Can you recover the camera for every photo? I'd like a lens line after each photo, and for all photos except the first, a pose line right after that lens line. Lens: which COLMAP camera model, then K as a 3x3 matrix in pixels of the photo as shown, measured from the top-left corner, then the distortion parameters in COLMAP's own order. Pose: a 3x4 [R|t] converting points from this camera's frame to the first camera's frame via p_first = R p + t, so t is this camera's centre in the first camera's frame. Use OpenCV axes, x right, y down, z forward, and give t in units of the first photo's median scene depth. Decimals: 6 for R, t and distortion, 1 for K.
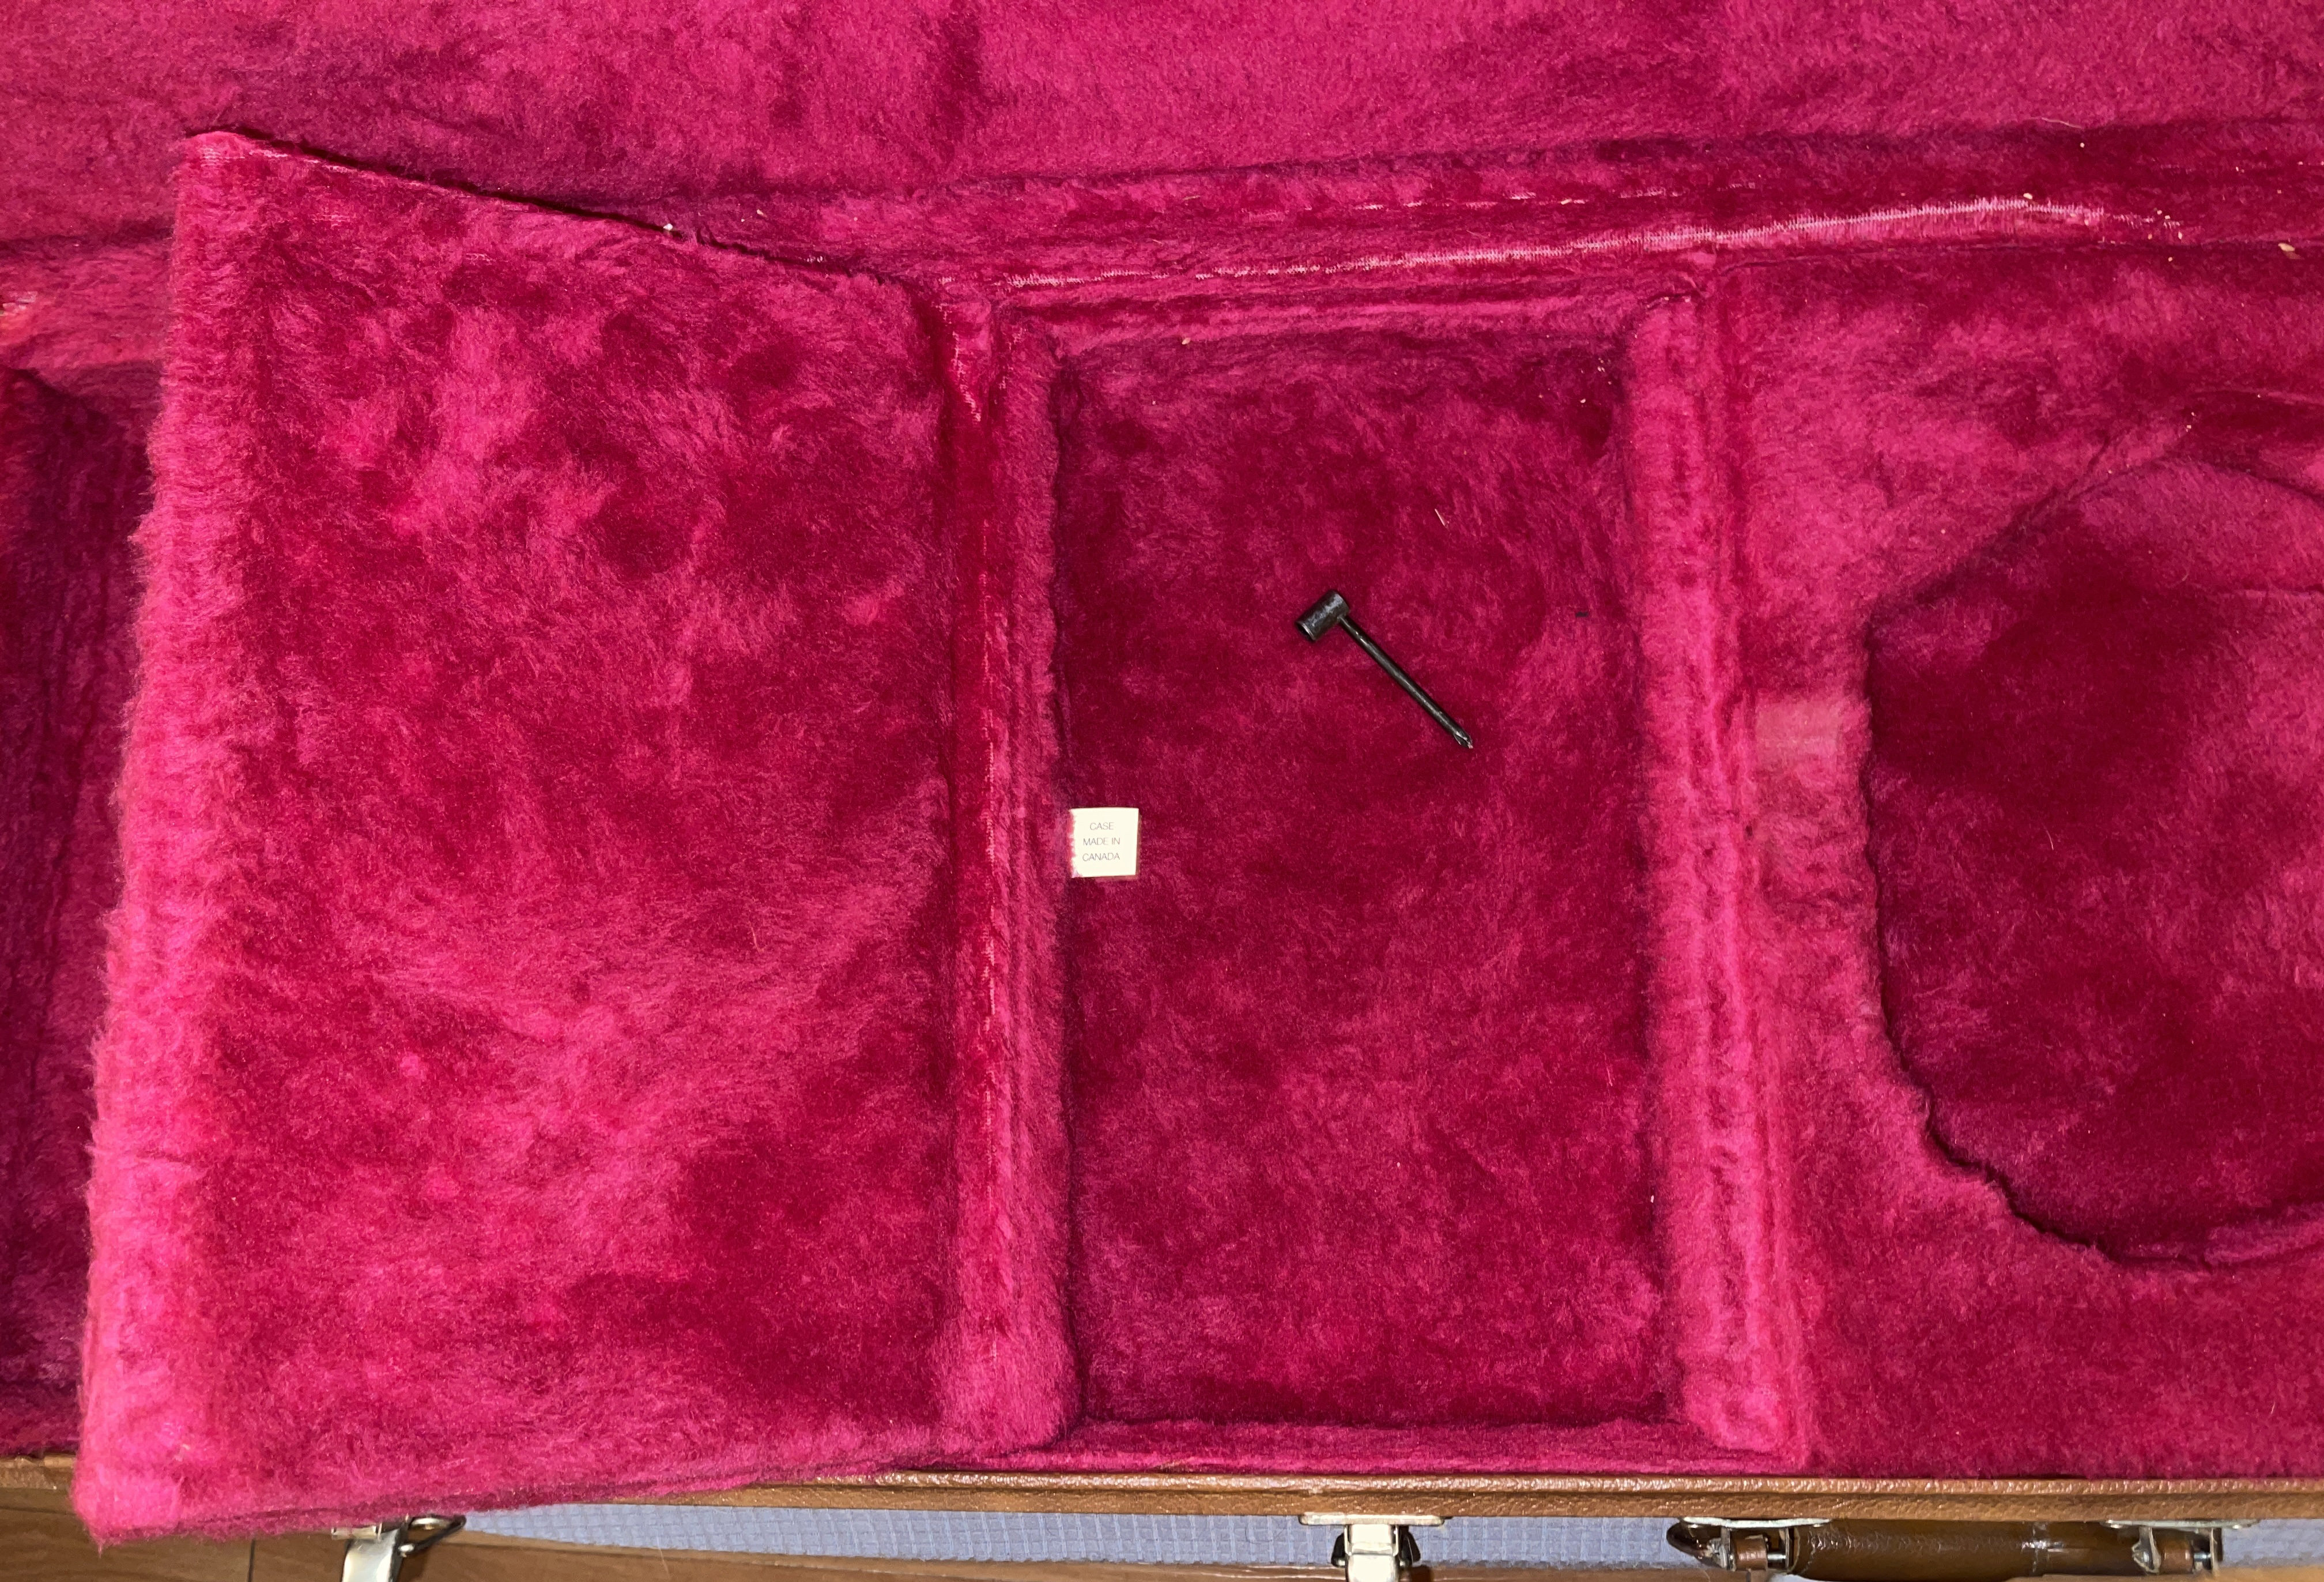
lens RADIAL K [[1717.8, 0, 1155.4], [0, 1717.8, 861.8], [0, 0, 1]] dist [0.006826, 0.002035]
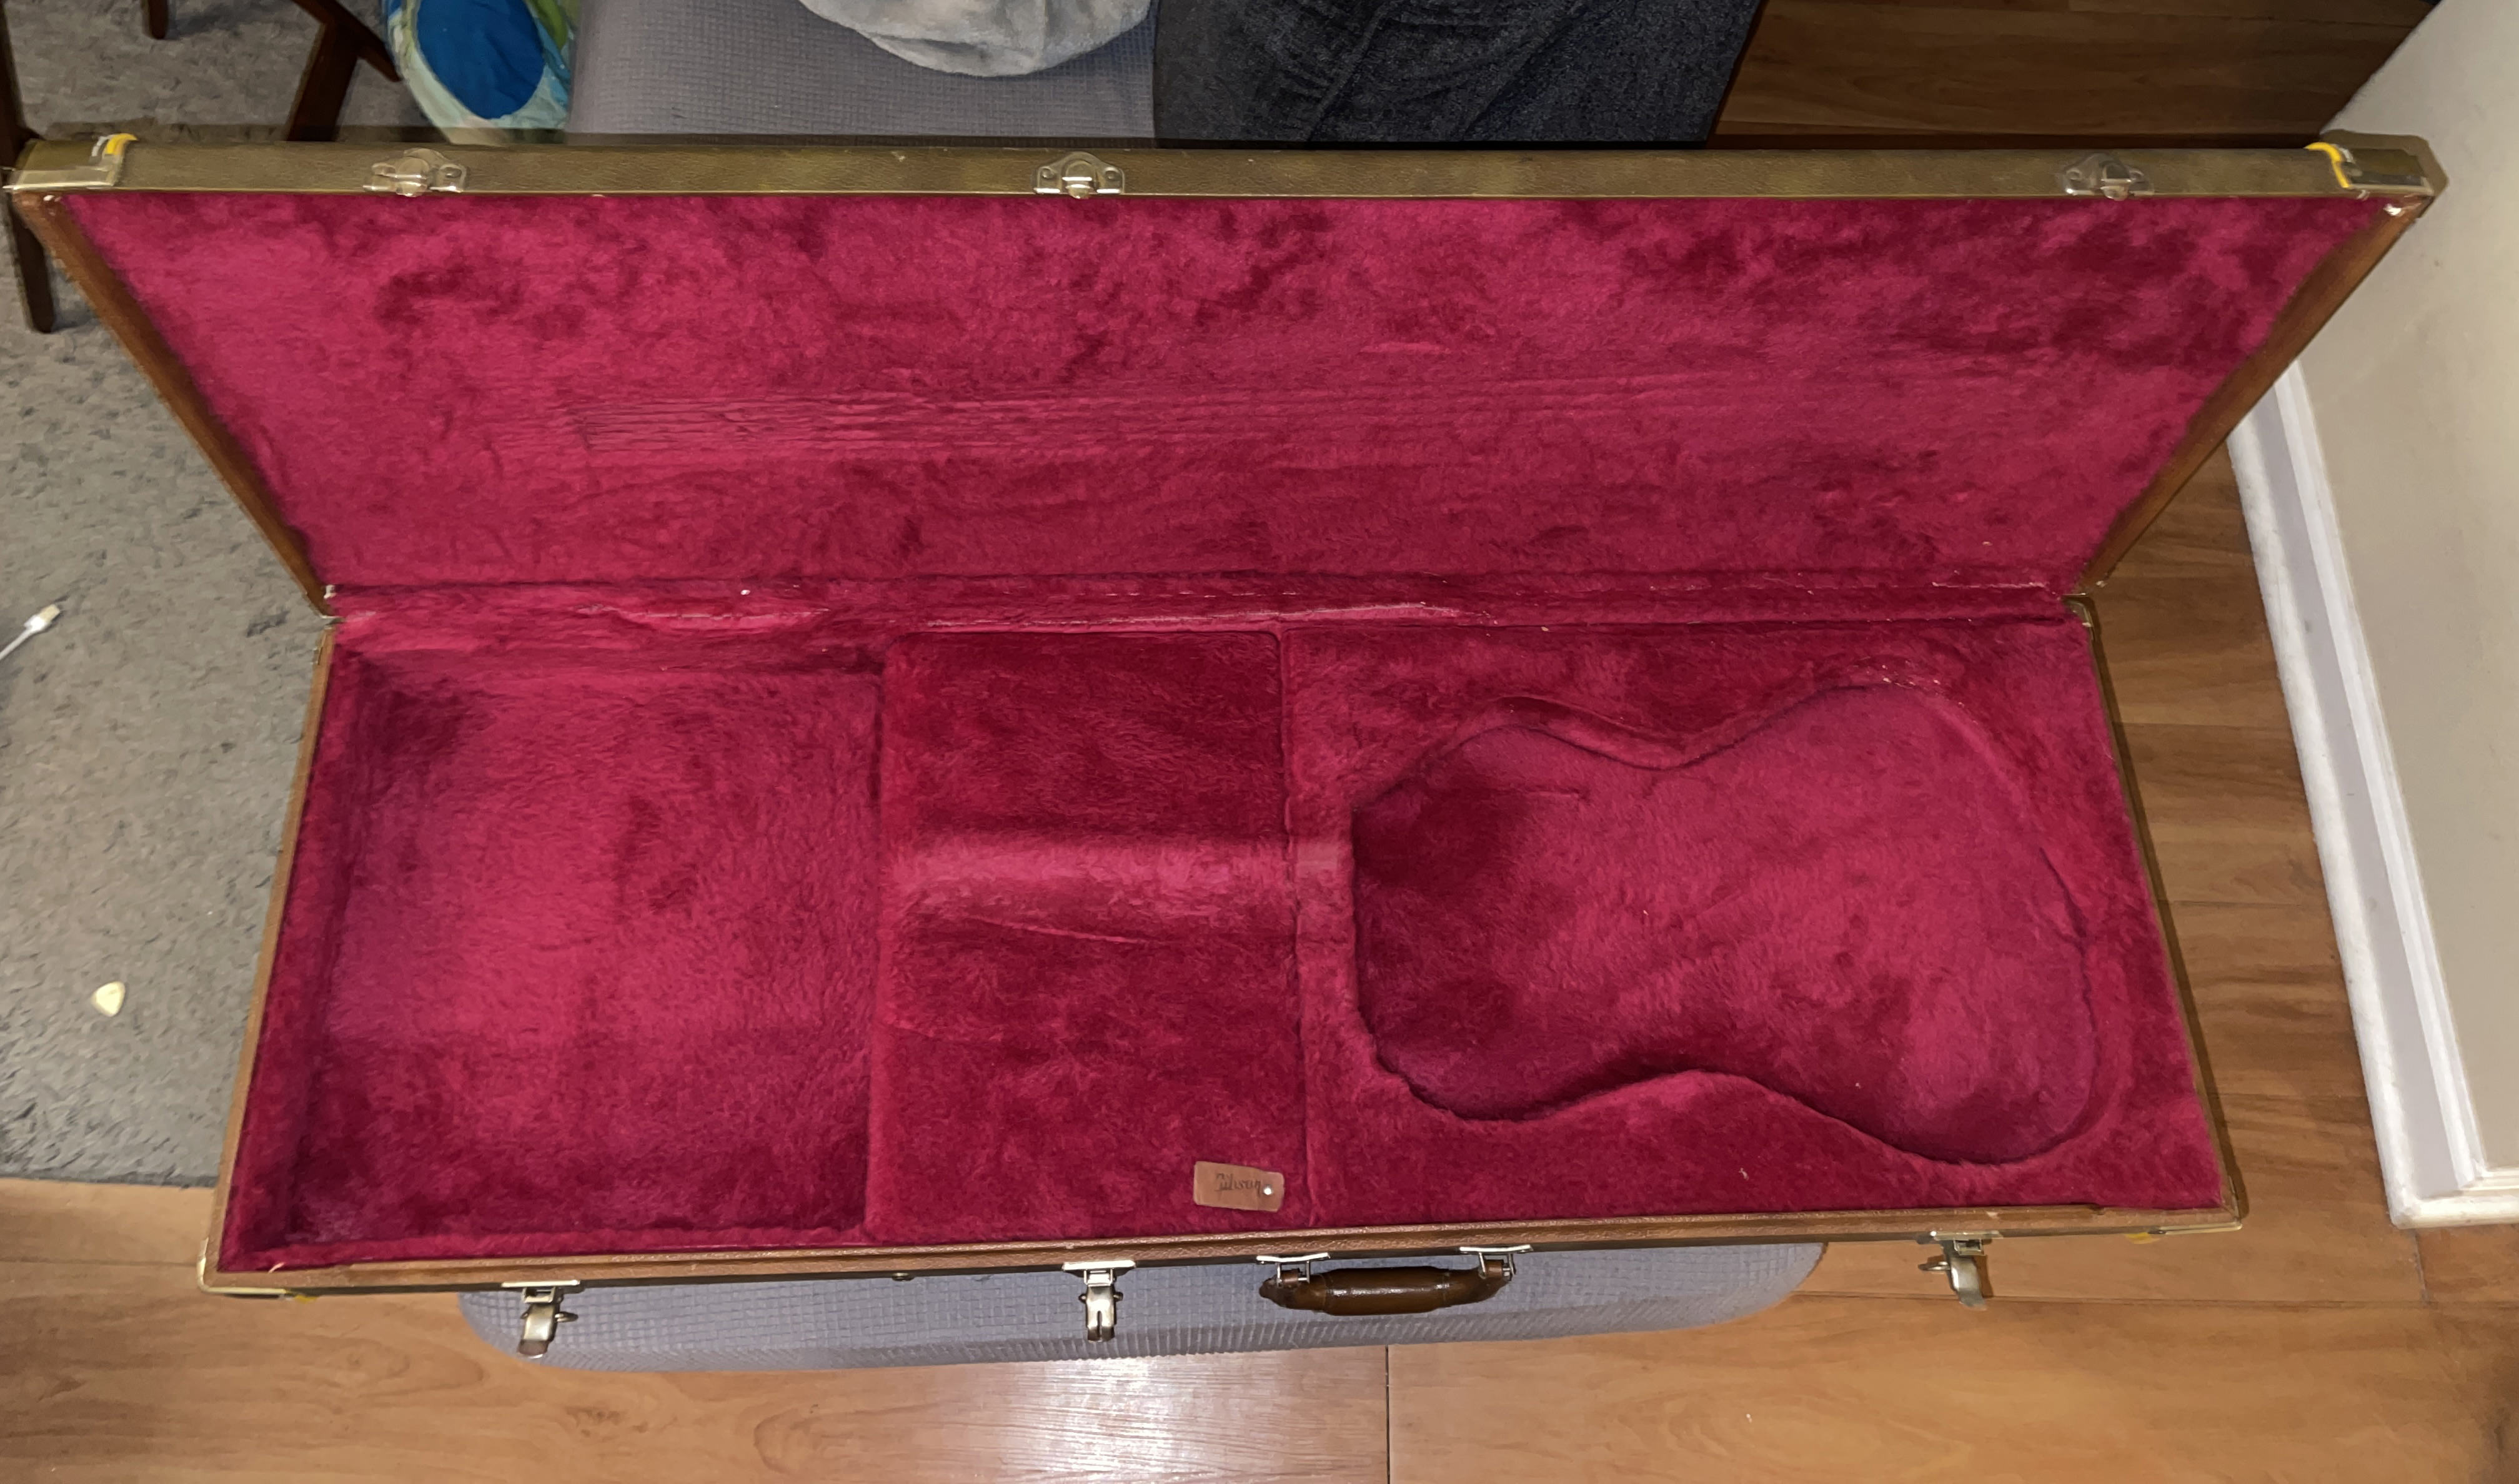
lens RADIAL K [[1698.2, 0, 1266.6], [0, 1698.2, 580.6], [0, 0, 1]] dist [0.002261, -0.002332]
pose [[0.985850, 0.030640, 0.164805, -0.024790], [0.012067, 0.967630, -0.252084, 0.109502], [-0.167194, 0.250506, 0.953569, -0.959105]]
